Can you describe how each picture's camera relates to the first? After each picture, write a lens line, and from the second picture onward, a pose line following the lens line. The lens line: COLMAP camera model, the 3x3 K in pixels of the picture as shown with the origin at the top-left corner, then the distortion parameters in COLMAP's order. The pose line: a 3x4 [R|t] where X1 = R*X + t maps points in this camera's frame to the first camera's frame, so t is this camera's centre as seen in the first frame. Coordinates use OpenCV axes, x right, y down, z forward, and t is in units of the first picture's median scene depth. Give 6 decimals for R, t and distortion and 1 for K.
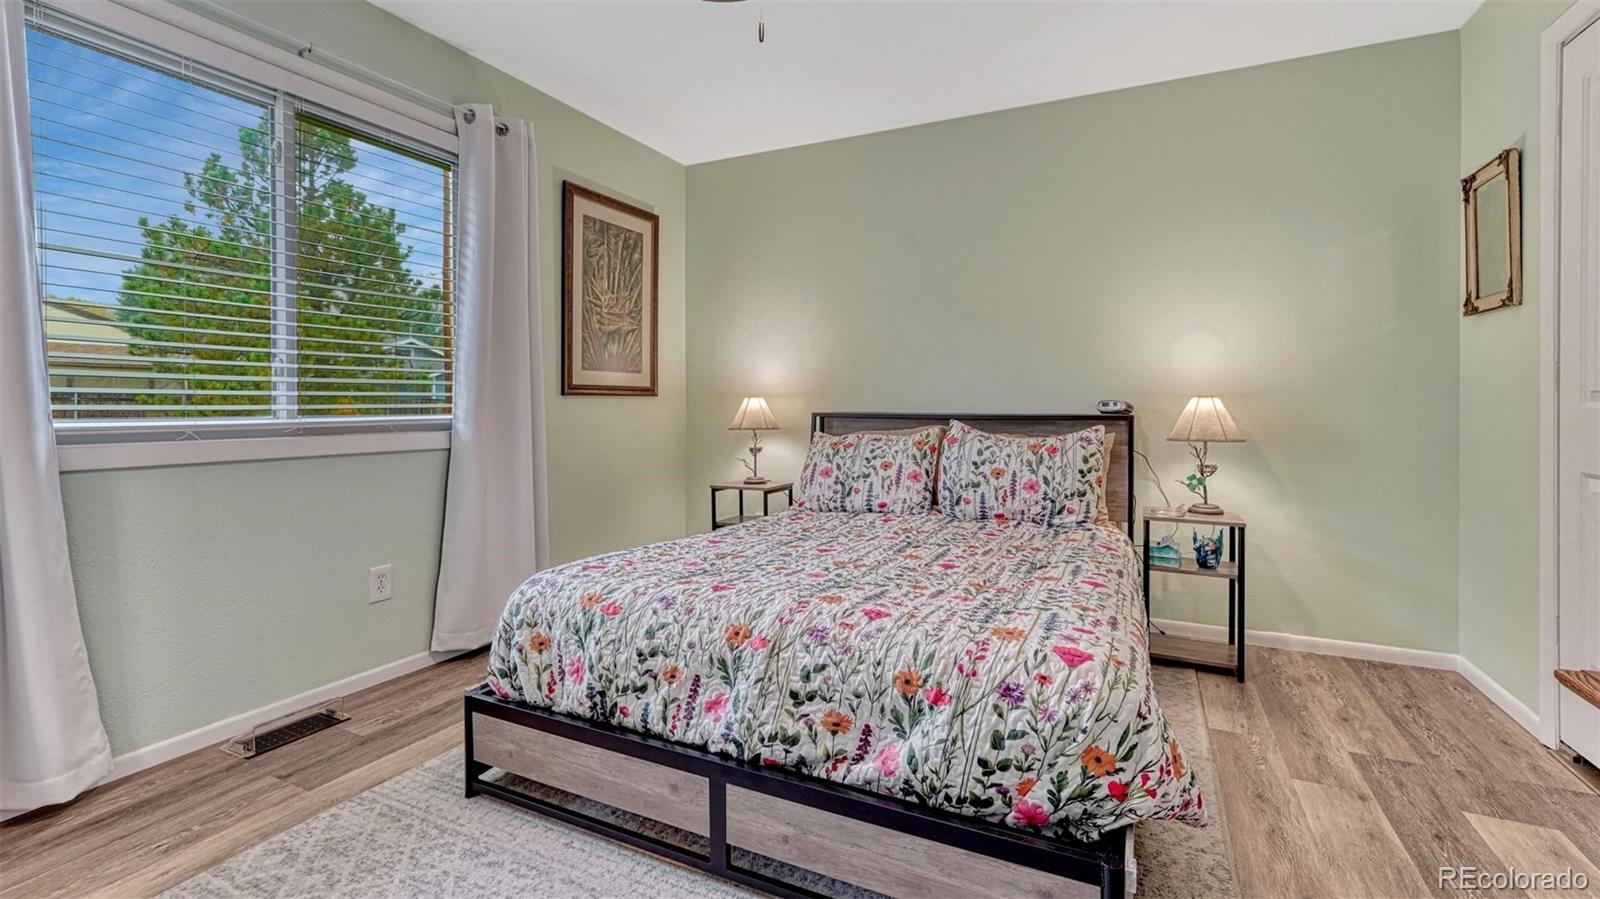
lens RADIAL K [[670.2, 0, 806.6], [0, 670.2, 404.8], [0, 0, 1]] dist [-0.002963, 0.000006]
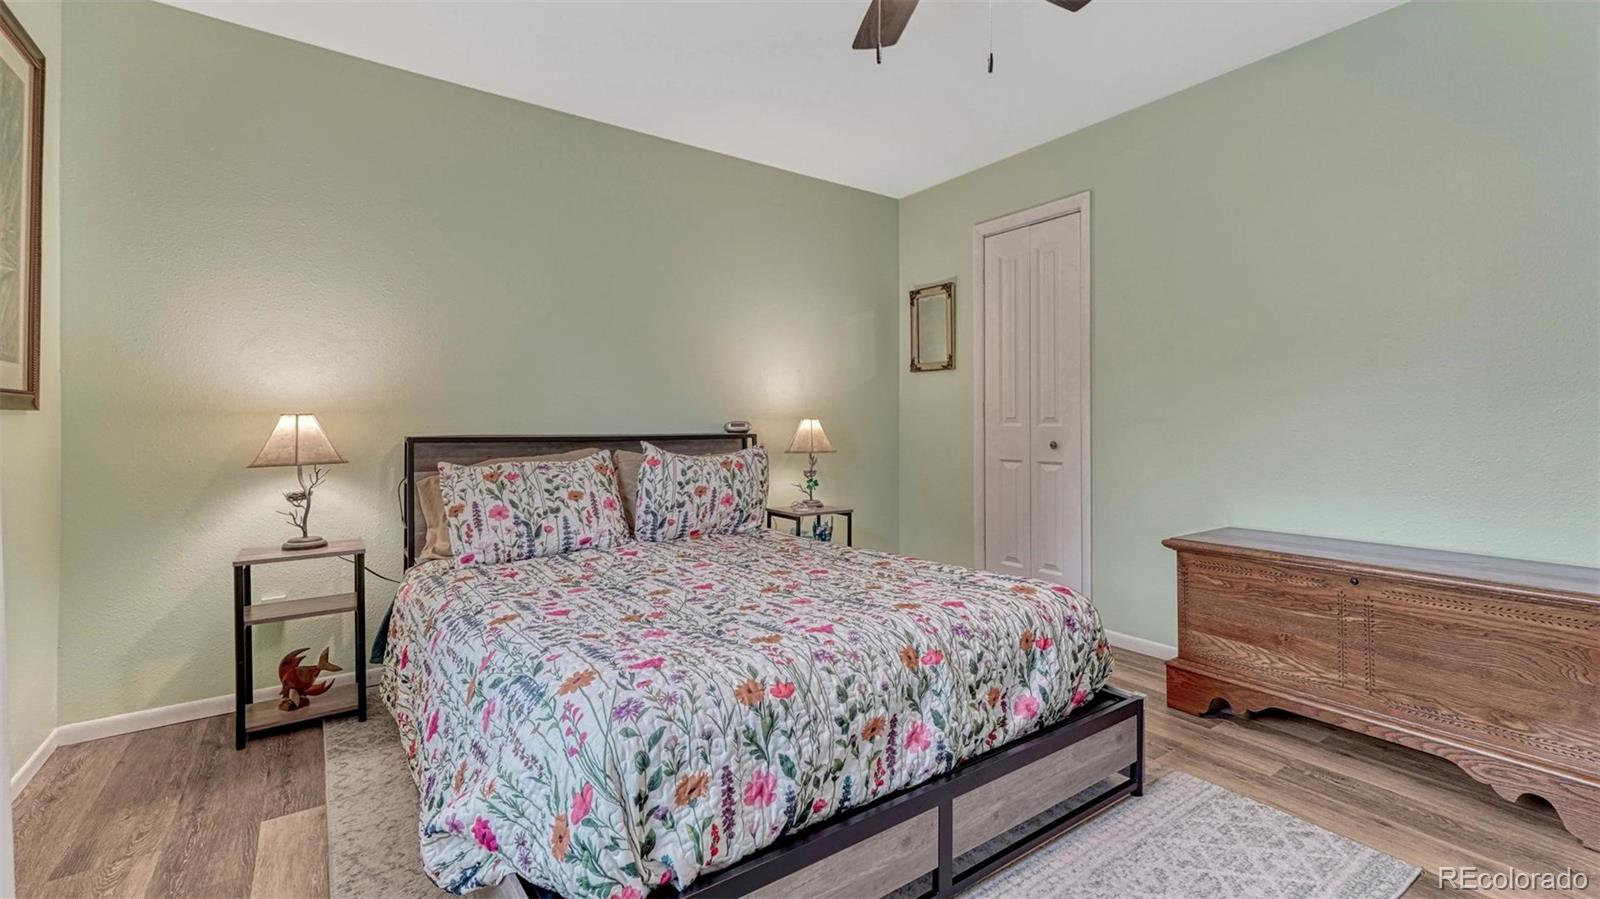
lens RADIAL K [[682.1, 0, 802.2], [0, 682.1, 423.1], [0, 0, 1]] dist [0.009550, 0.000587]
pose [[0.487921, 0.000135, 0.872888, -0.581494], [0.002348, 0.999996, -0.001467, -0.001905], [-0.872885, 0.002765, 0.487919, 0.353765]]
